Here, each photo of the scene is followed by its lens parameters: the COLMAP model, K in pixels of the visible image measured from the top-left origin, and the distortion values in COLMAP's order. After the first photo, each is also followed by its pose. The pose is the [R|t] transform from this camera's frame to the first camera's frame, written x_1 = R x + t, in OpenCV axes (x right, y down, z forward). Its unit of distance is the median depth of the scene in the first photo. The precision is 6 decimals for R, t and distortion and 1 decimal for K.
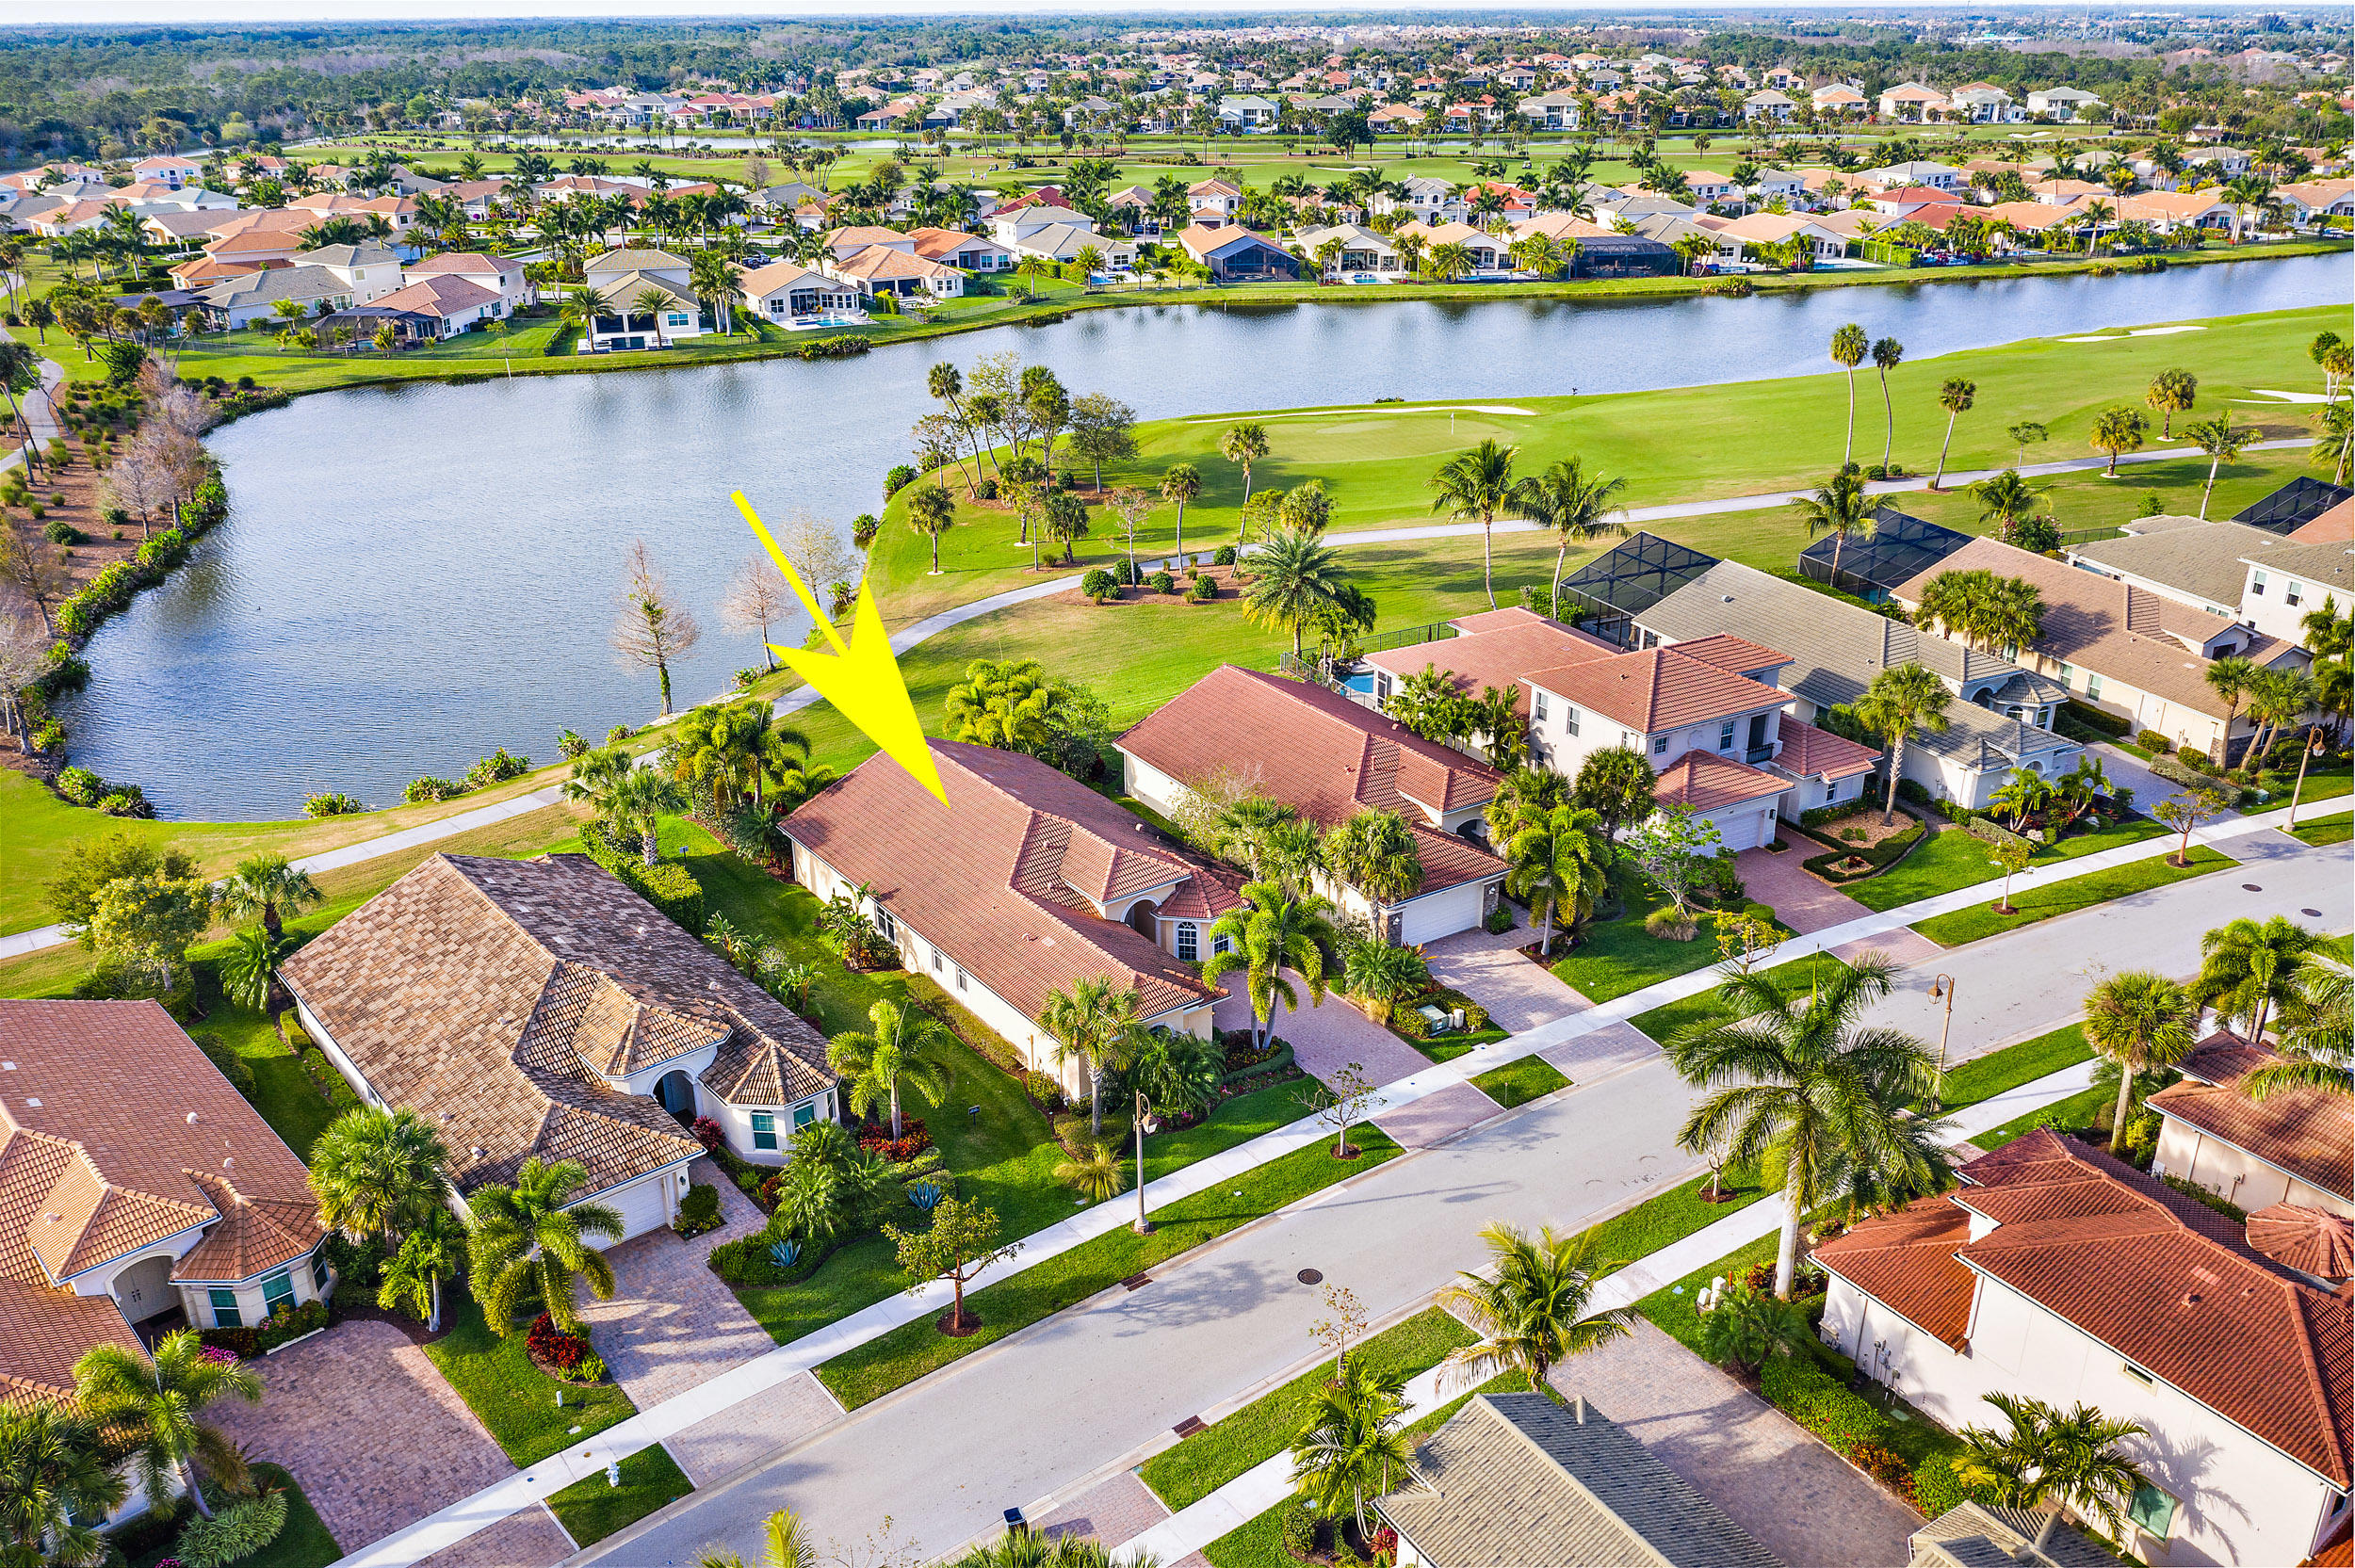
lens RADIAL K [[1884.4, 0, 1184.2], [0, 1884.4, 780.2], [0, 0, 1]] dist [-0.024680, 0.015400]
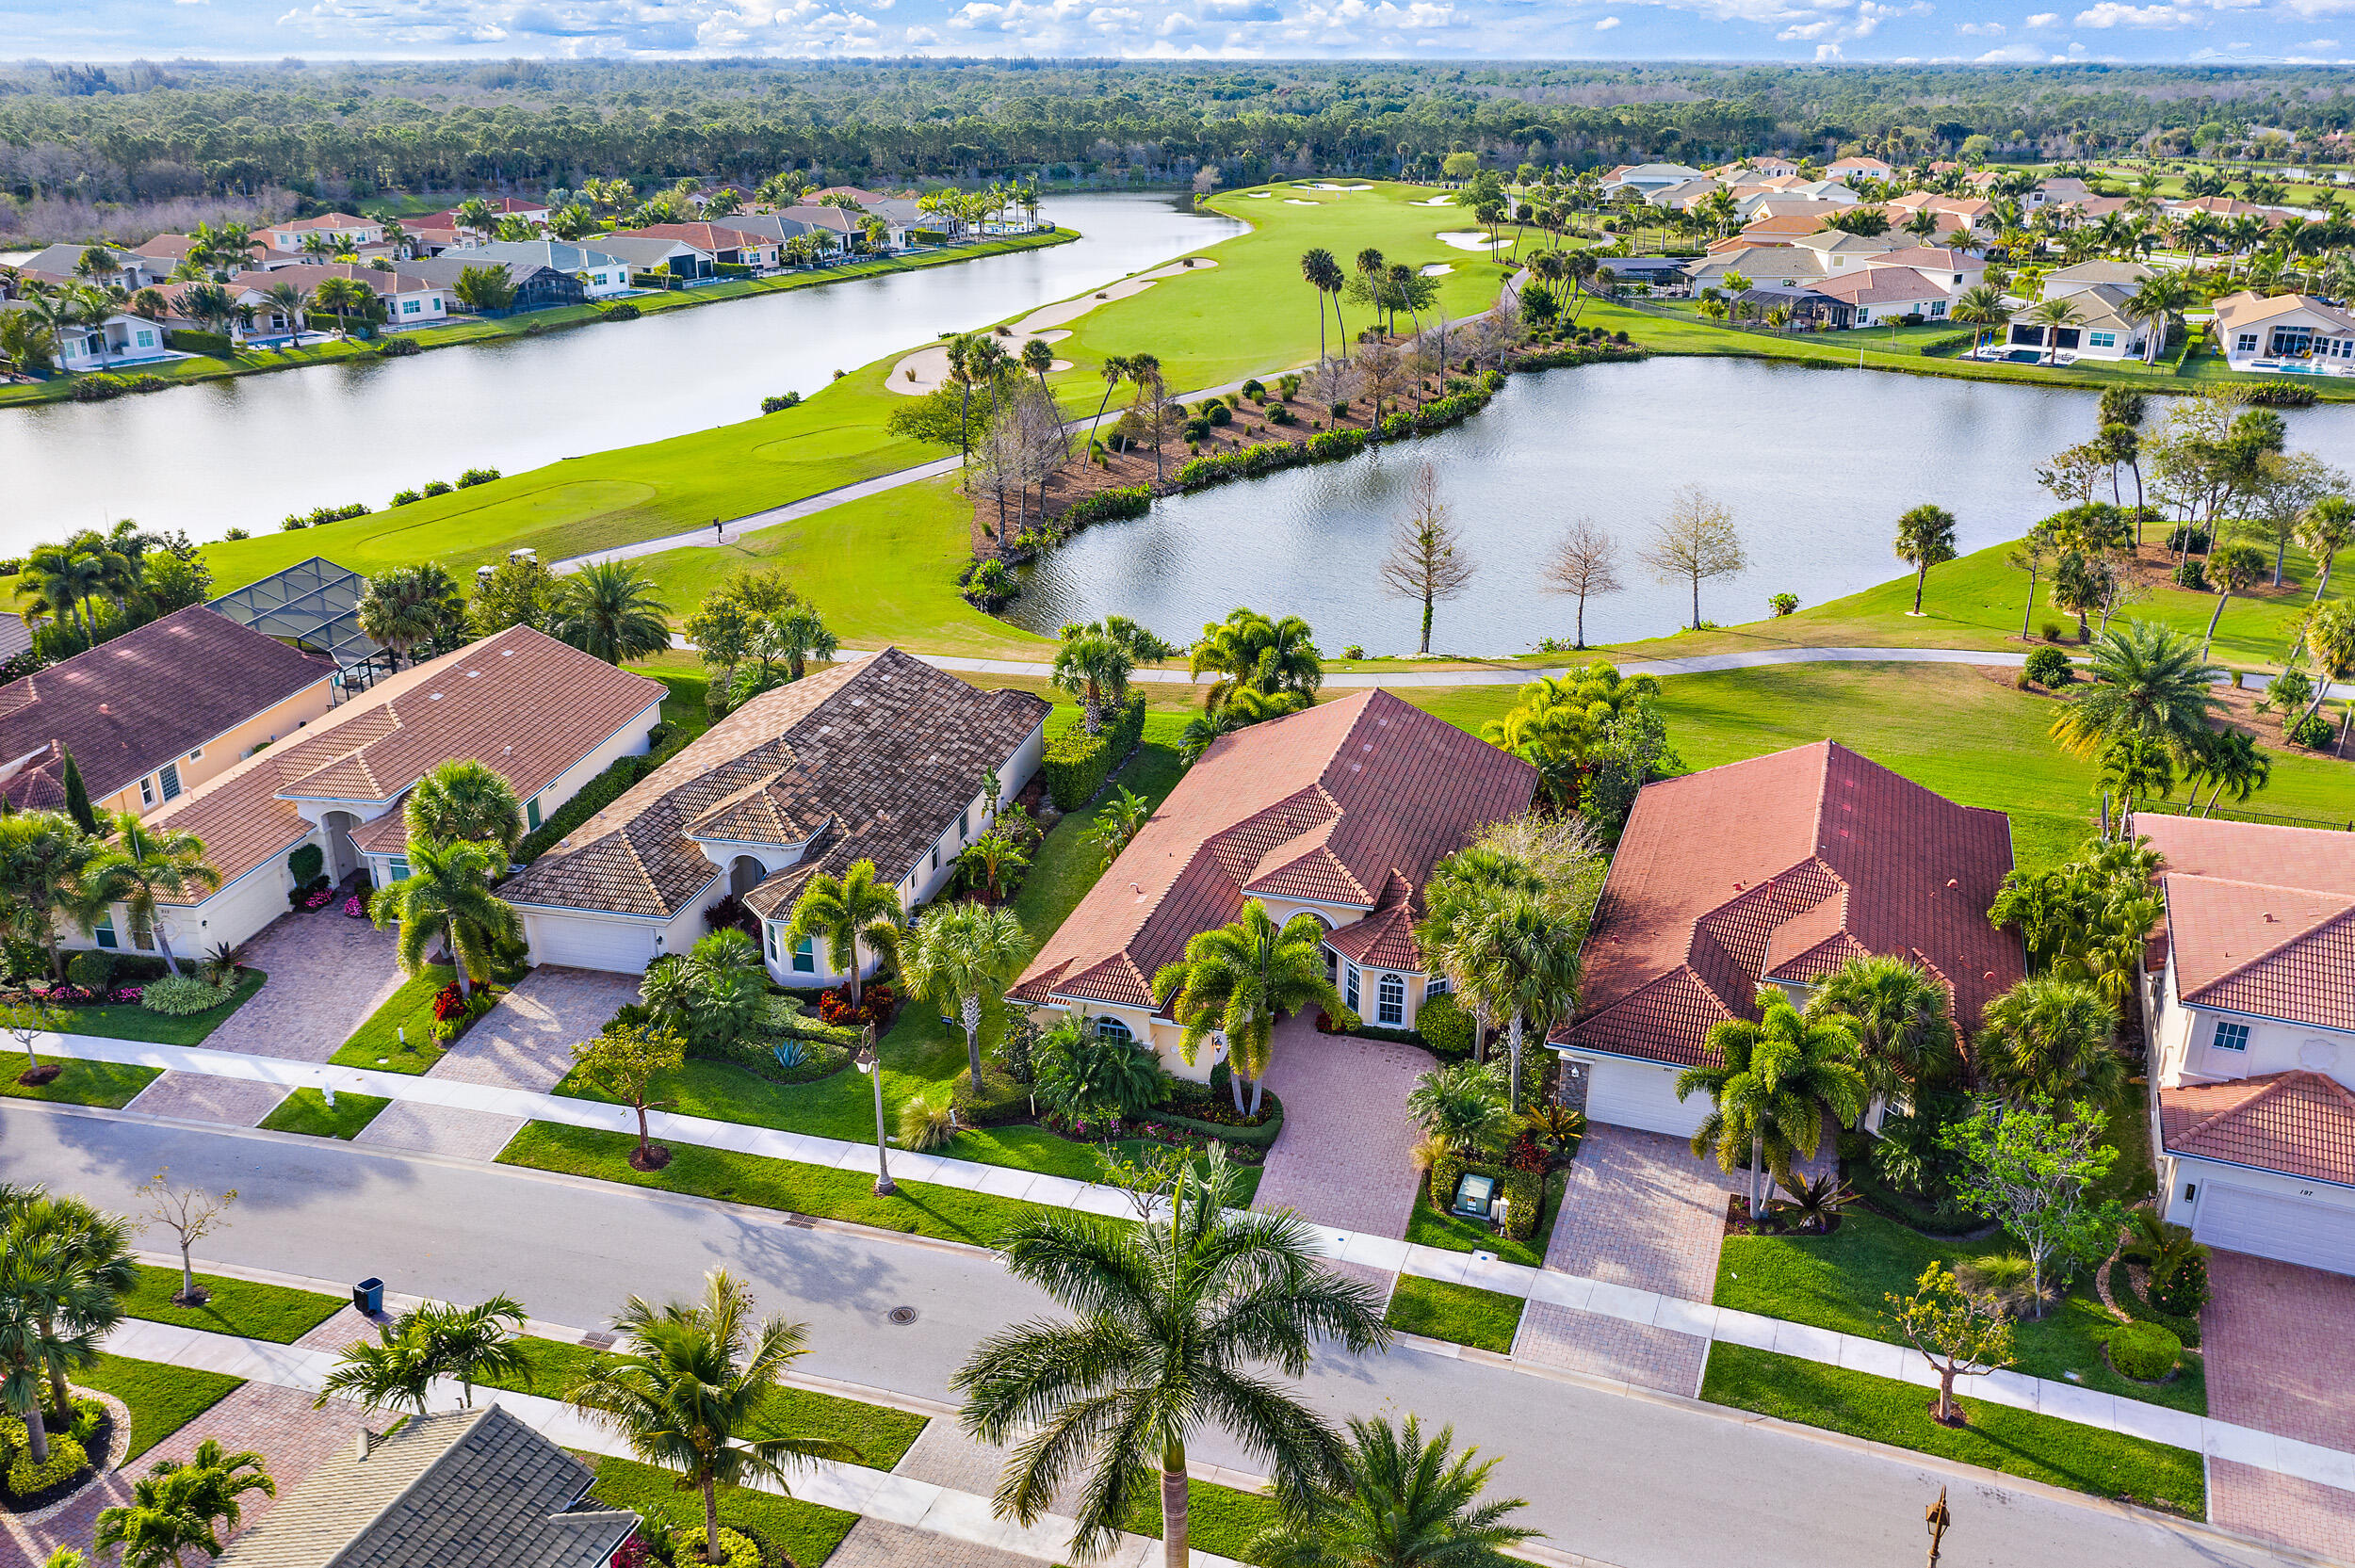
lens RADIAL K [[1884.4, 0, 1186.2], [0, 1884.4, 782.3], [0, 0, 1]] dist [-0.024680, 0.015400]
pose [[0.597145, 0.293078, -0.746675, 0.201782], [-0.308099, 0.943259, 0.123840, -0.028206], [0.740603, 0.156099, 0.653560, 0.152551]]
